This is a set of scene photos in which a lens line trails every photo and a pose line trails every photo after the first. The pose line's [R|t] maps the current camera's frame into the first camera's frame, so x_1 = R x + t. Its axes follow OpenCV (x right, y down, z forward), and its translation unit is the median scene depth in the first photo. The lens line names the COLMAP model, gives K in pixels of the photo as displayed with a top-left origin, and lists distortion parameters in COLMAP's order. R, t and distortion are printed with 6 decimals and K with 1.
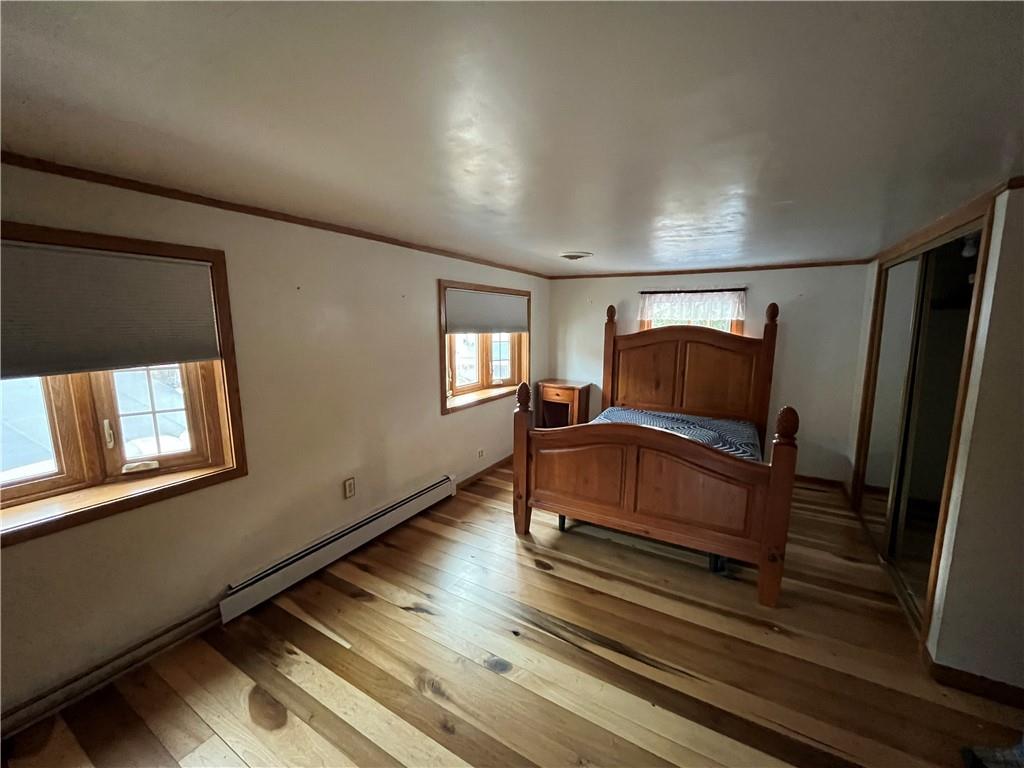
lens RADIAL K [[413.7, 0, 511.1], [0, 413.7, 385.1], [0, 0, 1]] dist [-0.002951, -0.000150]
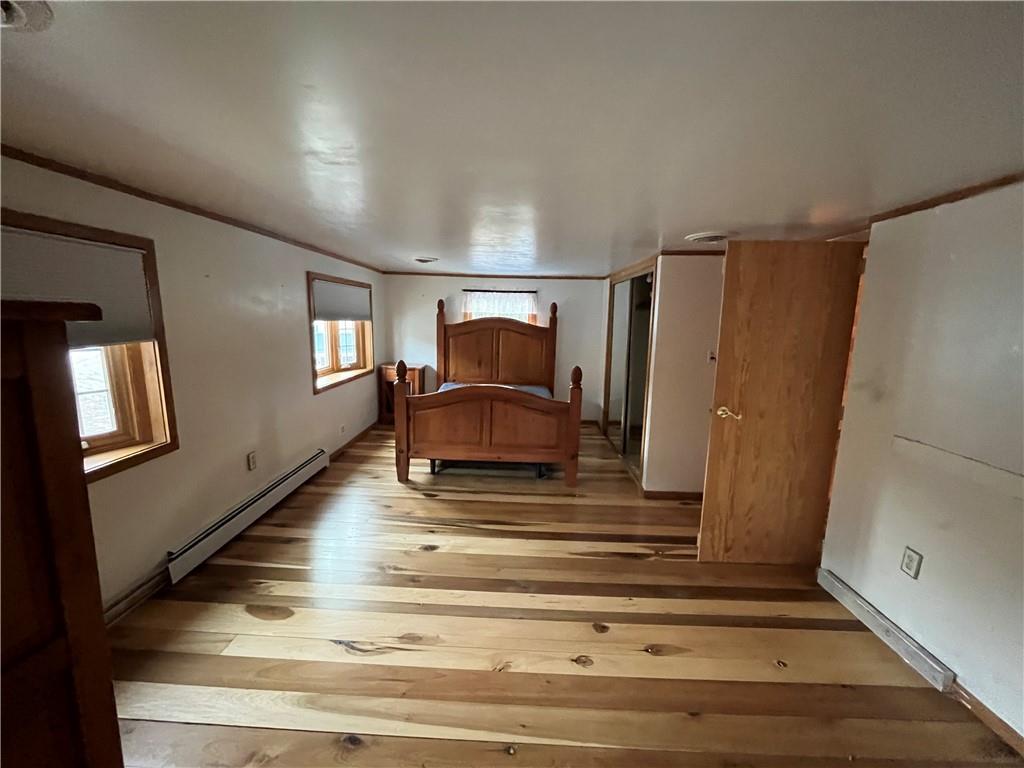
lens RADIAL K [[413.7, 0, 511.2], [0, 413.7, 383.2], [0, 0, 1]] dist [-0.002951, -0.000150]
pose [[0.875441, -0.058790, 0.479736, -0.301105], [0.049800, 0.998264, 0.031458, 0.043242], [-0.480752, -0.003649, 0.876849, -0.284837]]
